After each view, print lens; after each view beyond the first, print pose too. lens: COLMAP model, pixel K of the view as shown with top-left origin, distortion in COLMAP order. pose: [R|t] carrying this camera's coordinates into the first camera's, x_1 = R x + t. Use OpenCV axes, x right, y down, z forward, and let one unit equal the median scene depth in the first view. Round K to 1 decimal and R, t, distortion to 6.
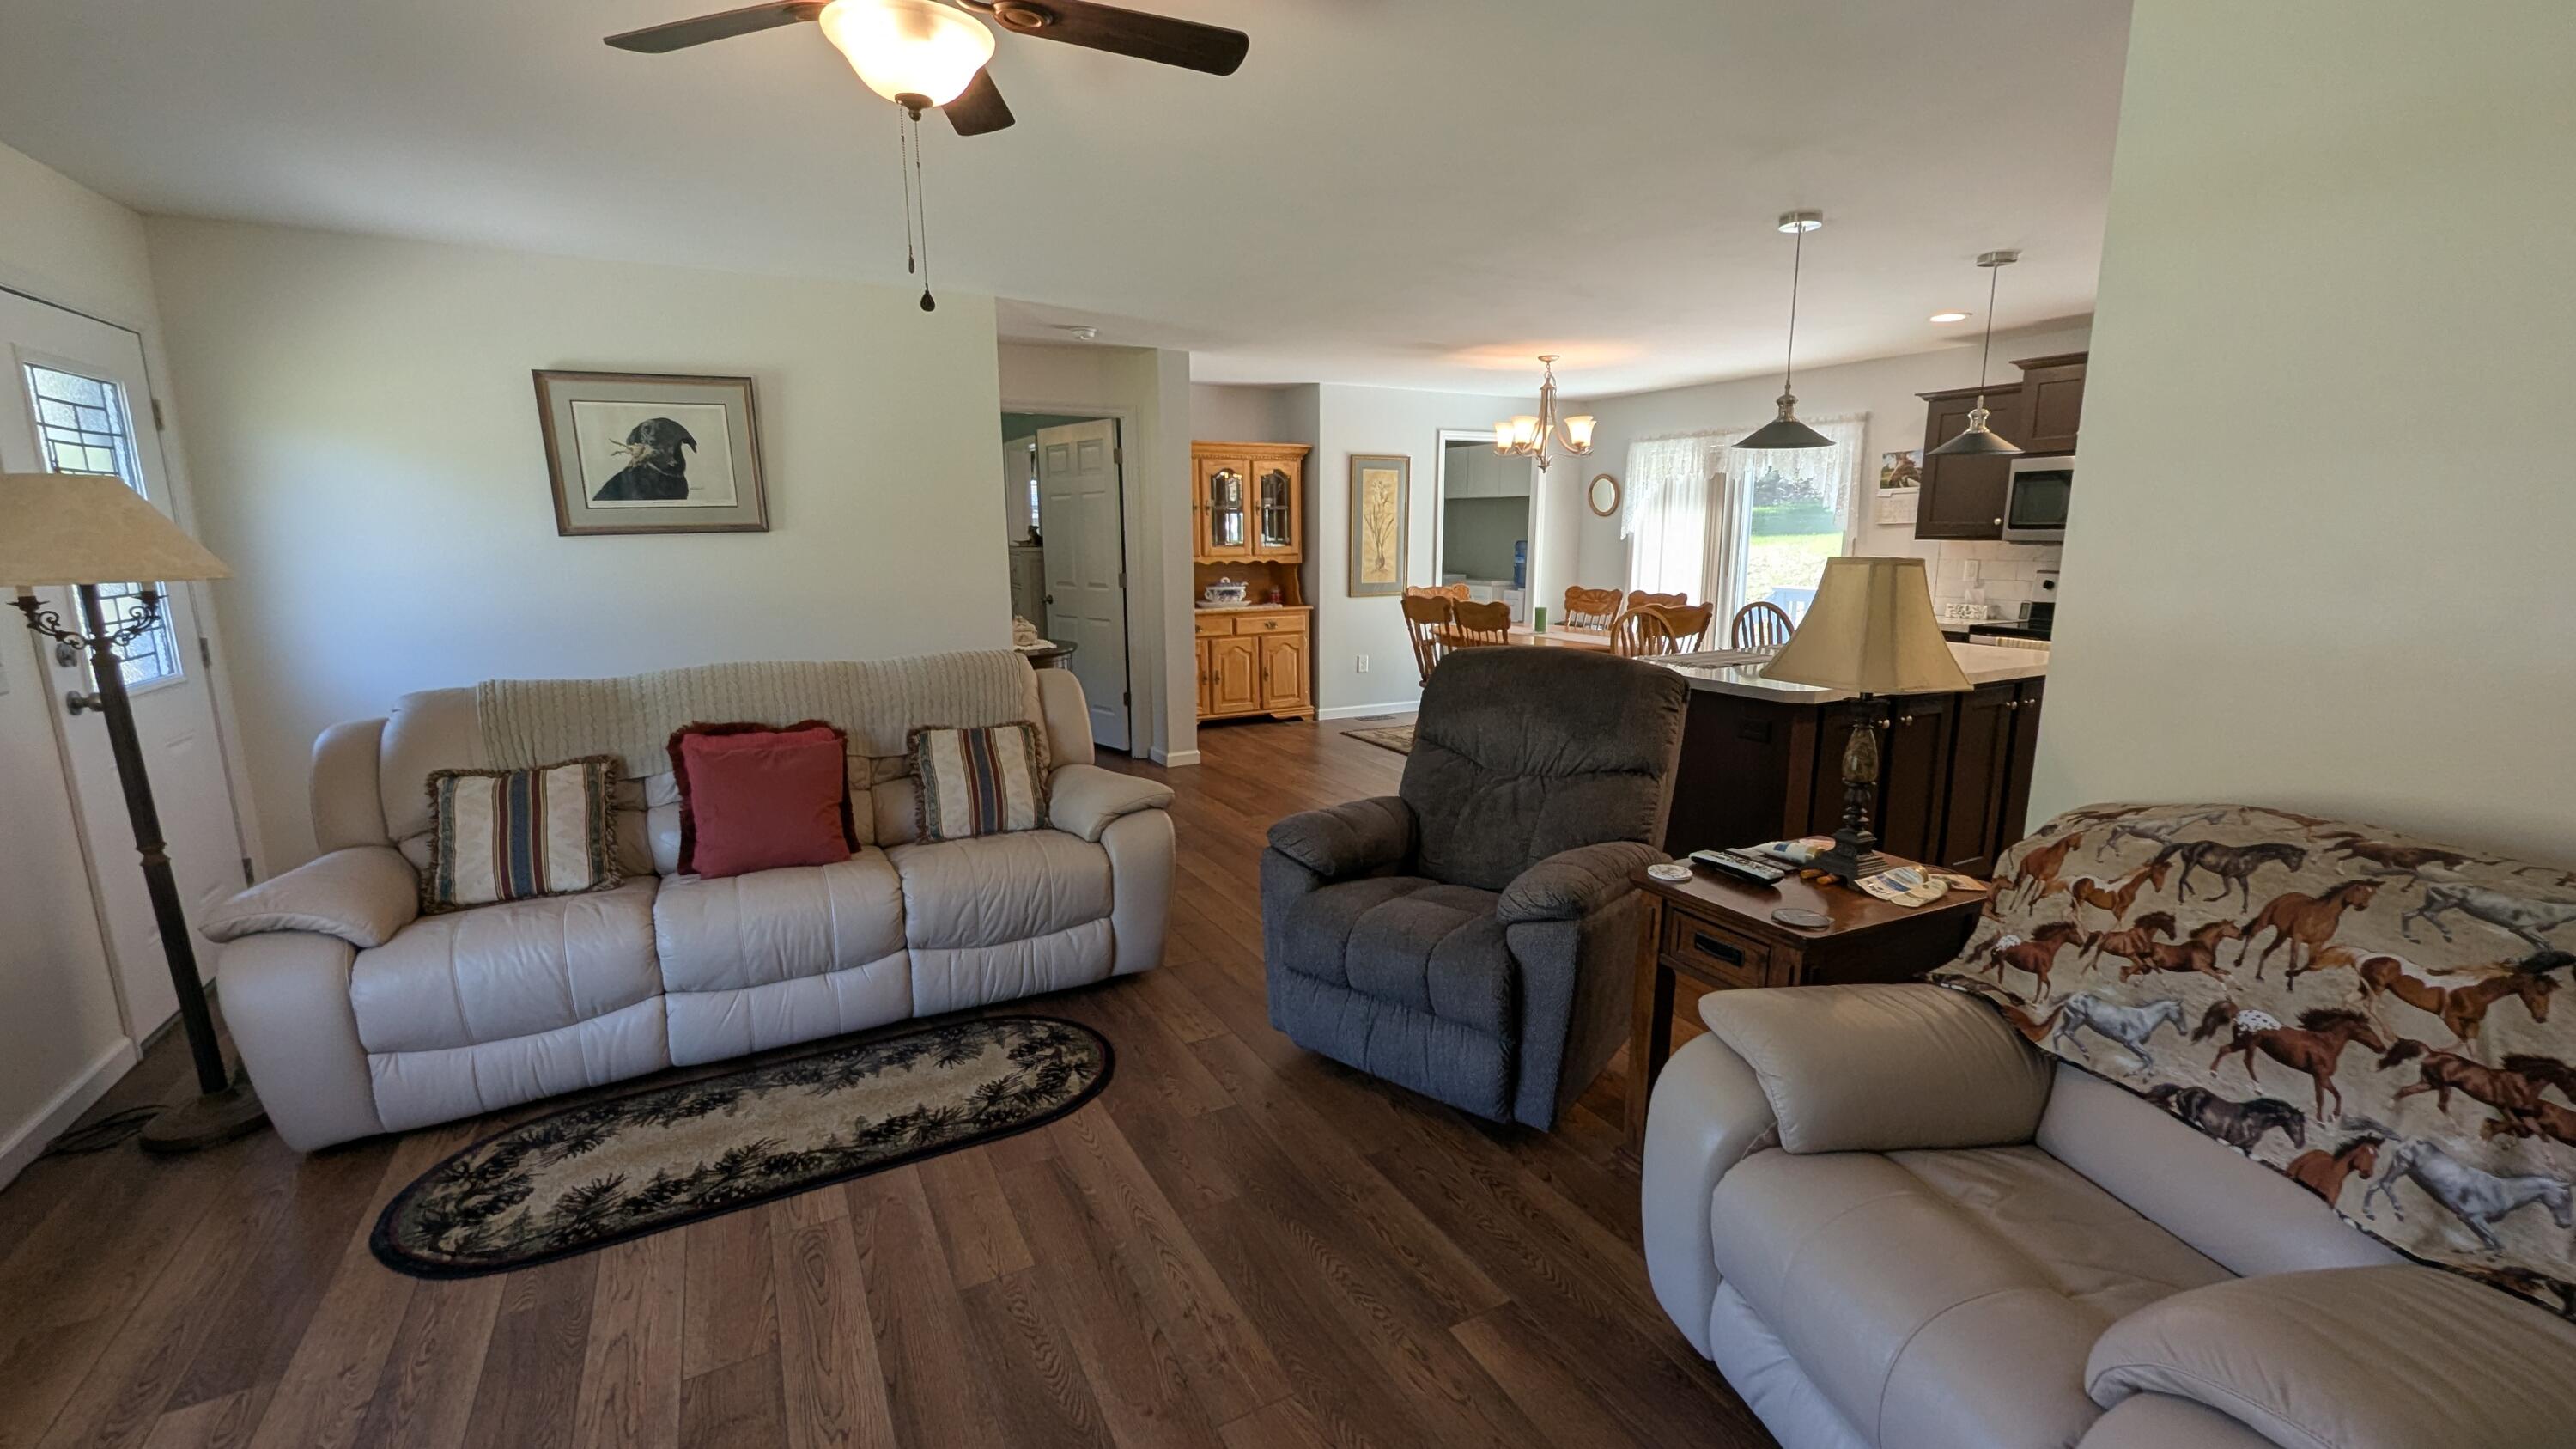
lens RADIAL K [[1066.0, 0, 1302.0], [0, 1066.0, 722.9], [0, 0, 1]] dist [0.000260, -0.000914]
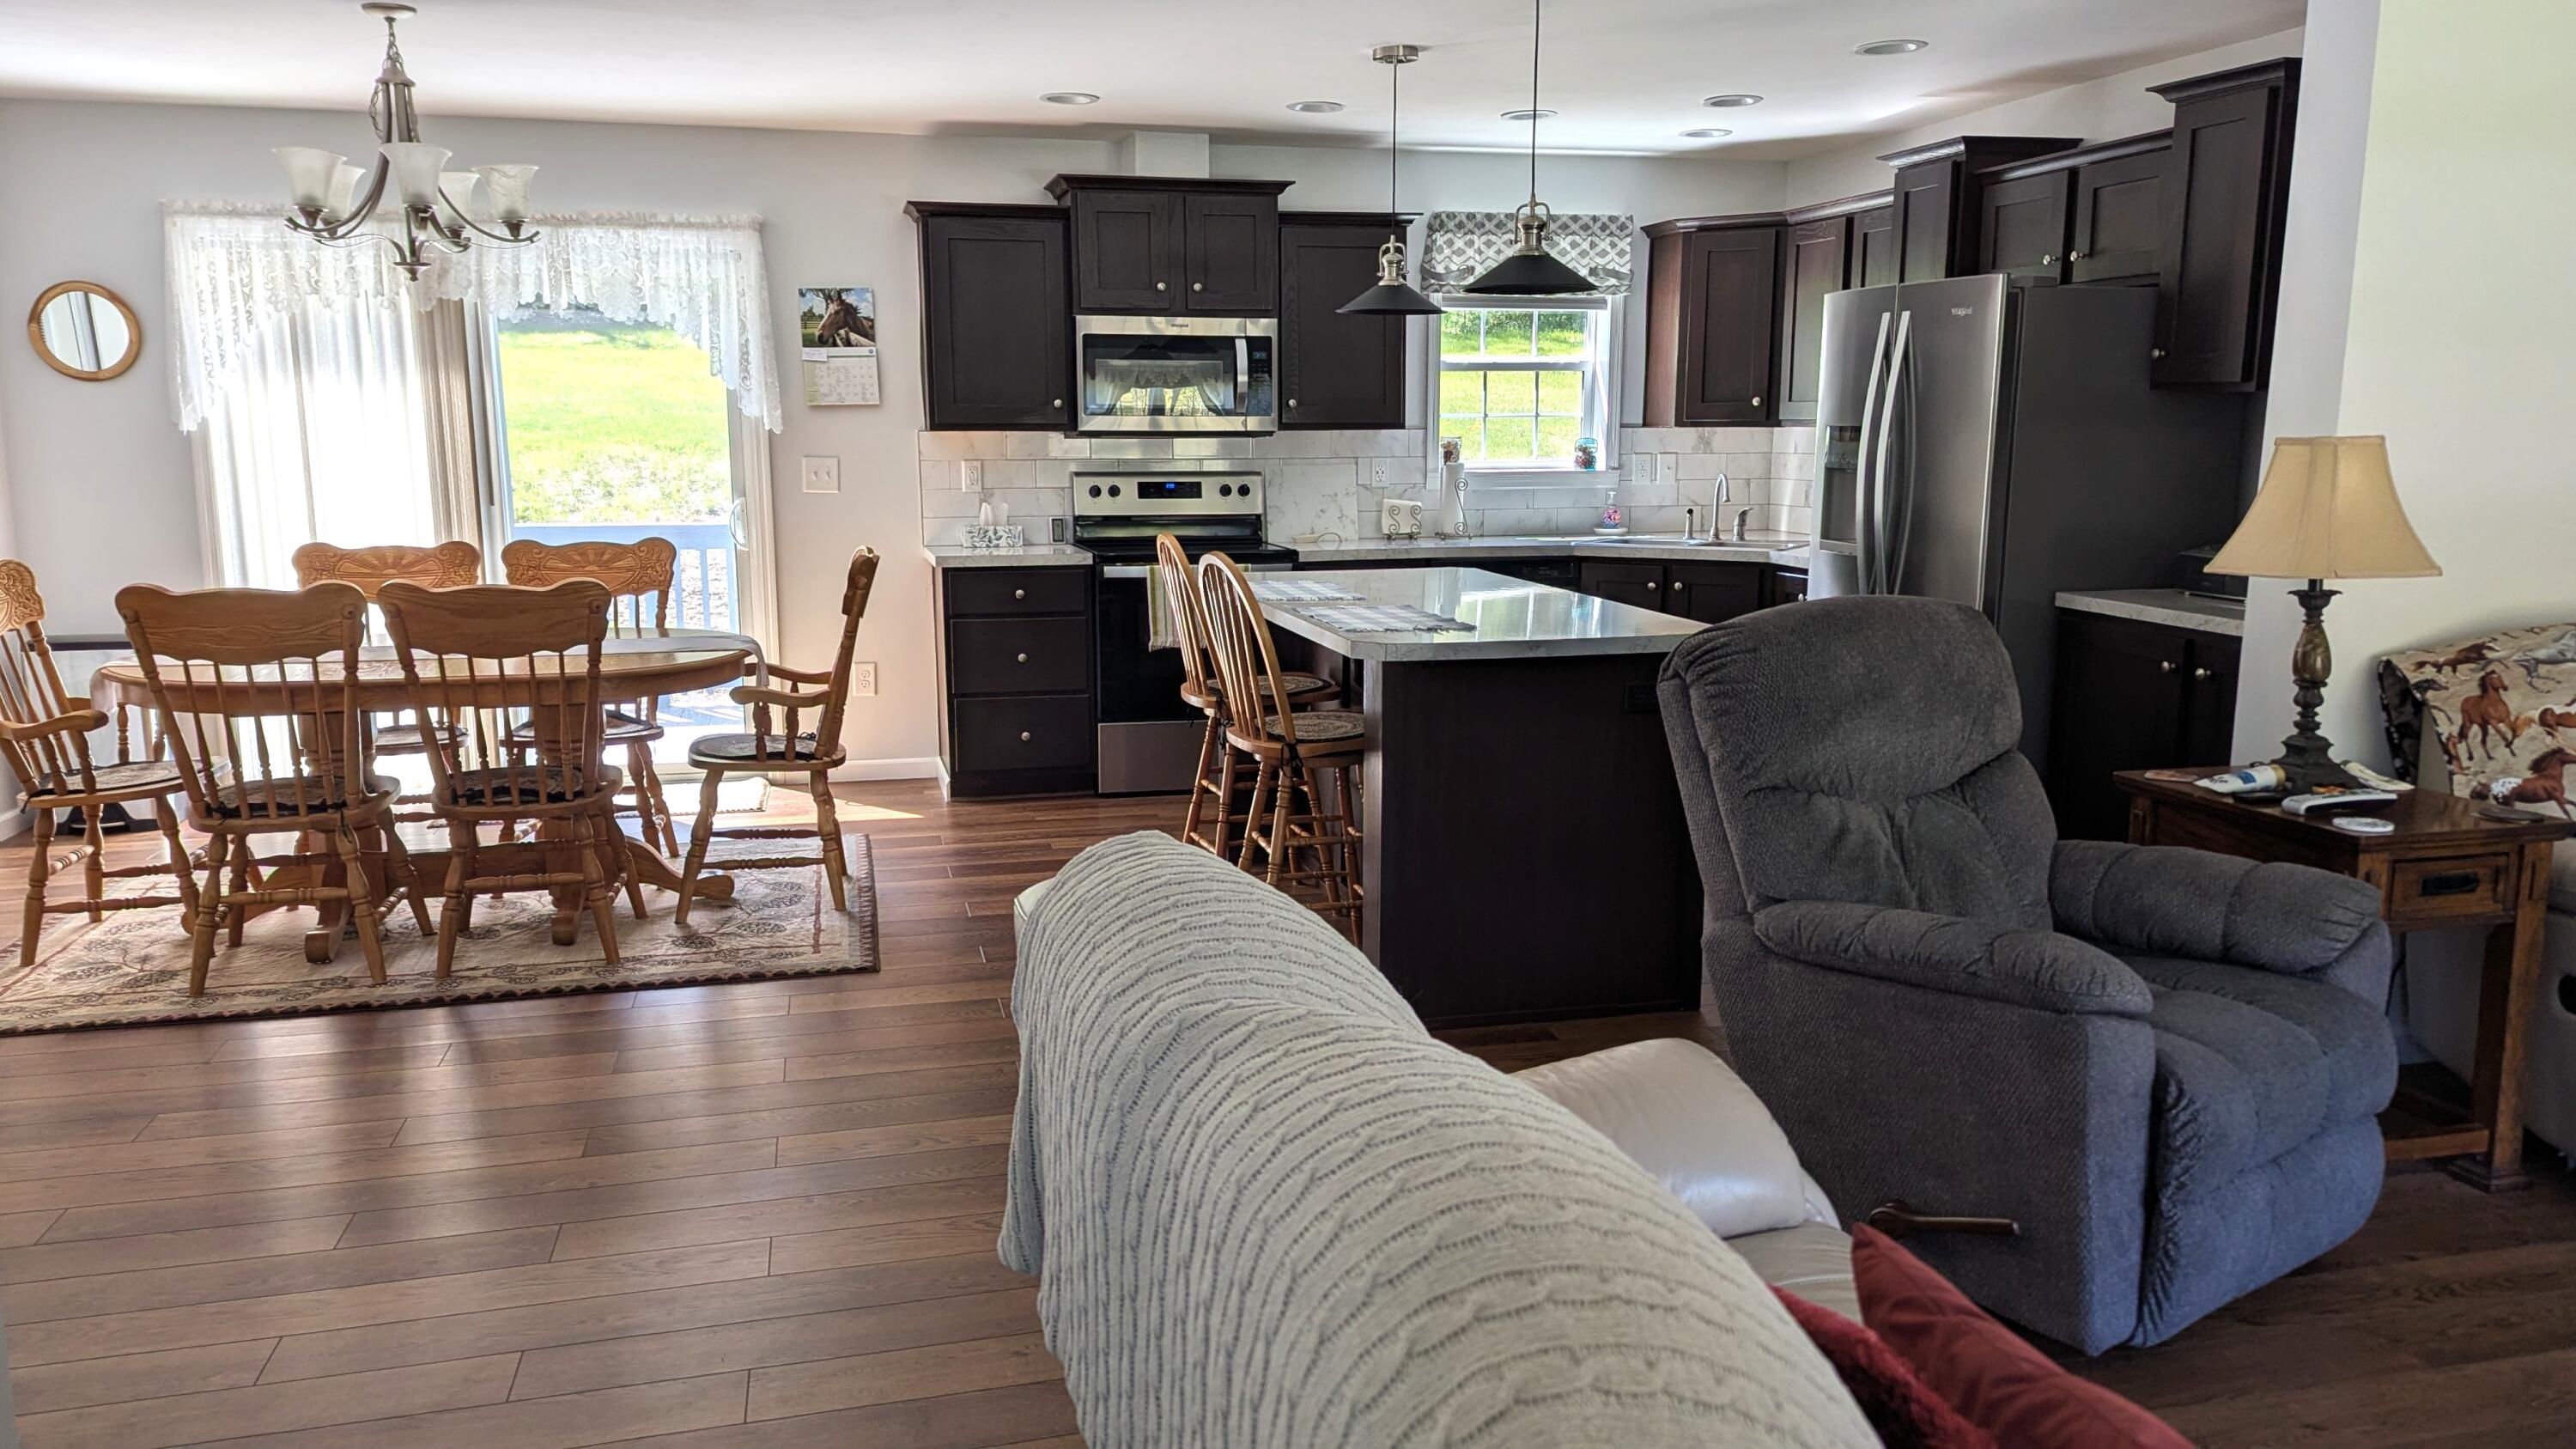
lens RADIAL K [[1849.3, 0, 1280.6], [0, 1849.3, 728.8], [0, 0, 1]] dist [0.056768, -0.041023]
pose [[0.246909, -0.161359, 0.955510, -0.856948], [0.176347, 0.977056, 0.119428, -0.169142], [-0.952858, 0.139014, 0.269699, 0.951674]]
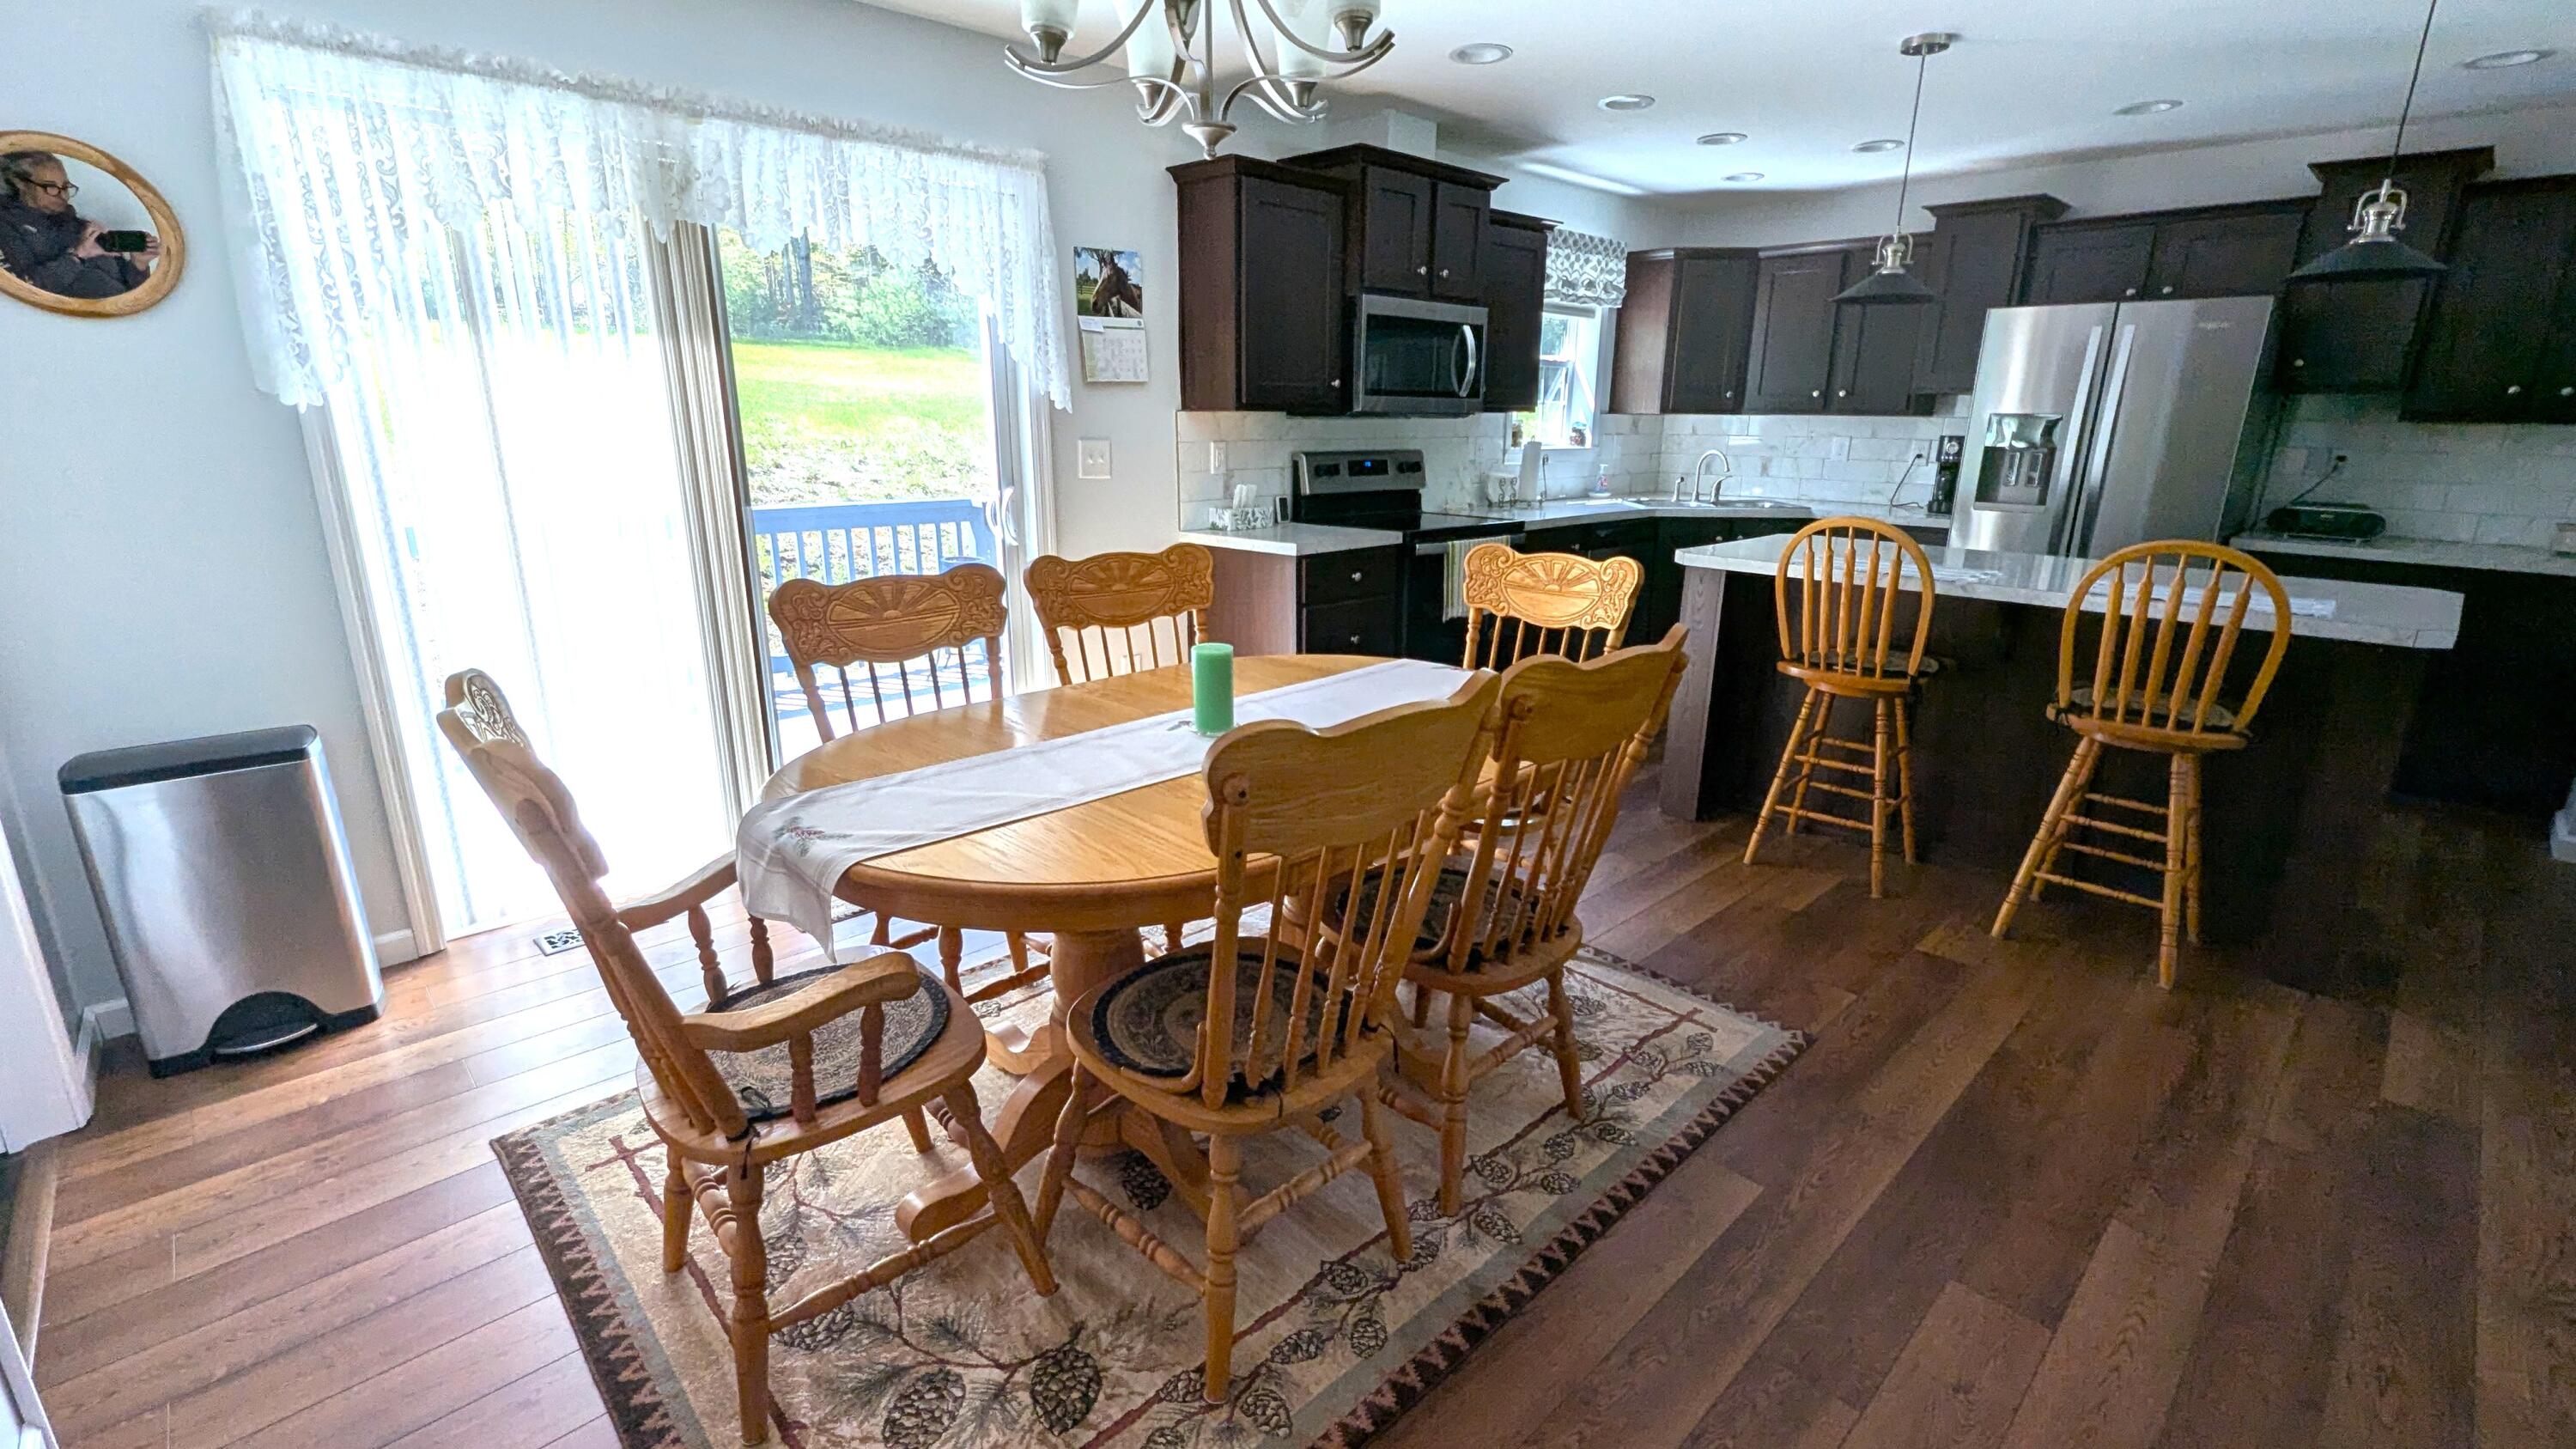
lens RADIAL K [[1116.2, 0, 1293.2], [0, 1116.2, 739.9], [0, 0, 1]] dist [-0.001108, 0.000235]
pose [[-0.275563, -0.274632, 0.921218, -0.150536], [0.164414, 0.930735, 0.326650, -0.364541], [-0.947118, 0.241473, -0.211323, 2.096436]]
